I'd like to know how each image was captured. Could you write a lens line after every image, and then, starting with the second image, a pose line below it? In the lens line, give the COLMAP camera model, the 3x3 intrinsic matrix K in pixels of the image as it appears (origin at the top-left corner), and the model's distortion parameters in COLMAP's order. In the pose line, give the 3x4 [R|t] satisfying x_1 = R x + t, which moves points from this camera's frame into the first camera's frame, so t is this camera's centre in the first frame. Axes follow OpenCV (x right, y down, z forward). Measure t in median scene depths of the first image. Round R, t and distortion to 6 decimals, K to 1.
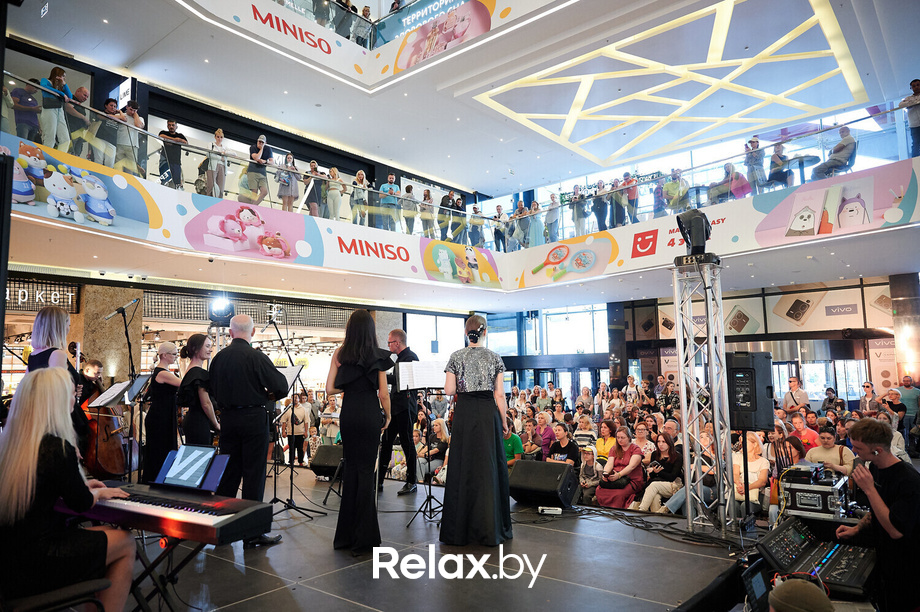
lens RADIAL K [[611.9, 0, 460.0], [0, 611.9, 306.0], [0, 0, 1]] dist [0.007154, 0.001740]
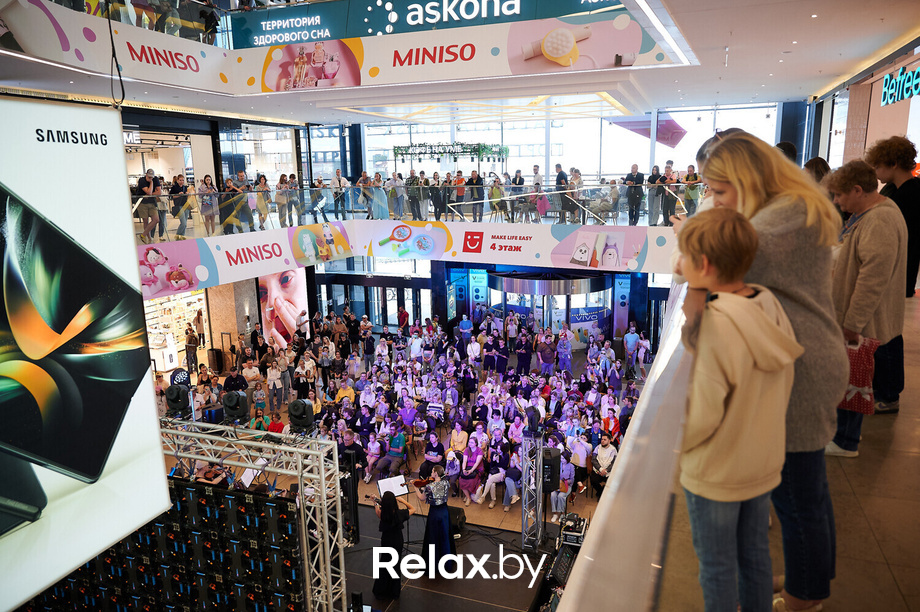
lens RADIAL K [[628.1, 0, 460.0], [0, 628.1, 306.0], [0, 0, 1]] dist [0.008150, 0.001208]
pose [[0.943397, -0.062005, 0.325817, -0.175043], [-0.037720, 0.955937, 0.291138, -0.376187], [-0.329513, -0.286949, 0.899490, -0.239318]]
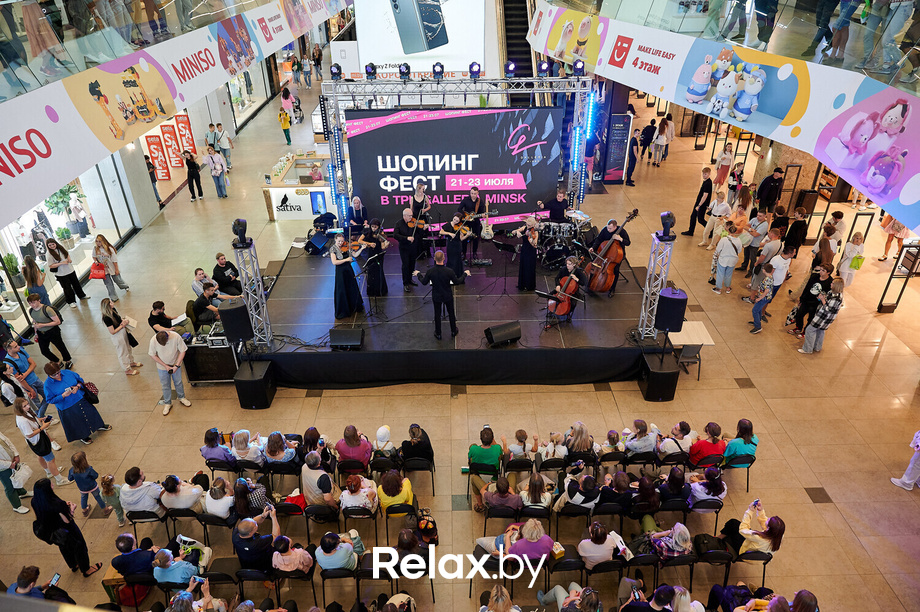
lens RADIAL K [[628.1, 0, 460.0], [0, 628.1, 306.0], [0, 0, 1]] dist [0.008150, 0.001208]
pose [[-0.756298, 0.363249, -0.544117, 0.379135], [0.095196, 0.883945, 0.457798, -0.282008], [0.647265, 0.294434, -0.703105, 1.095034]]
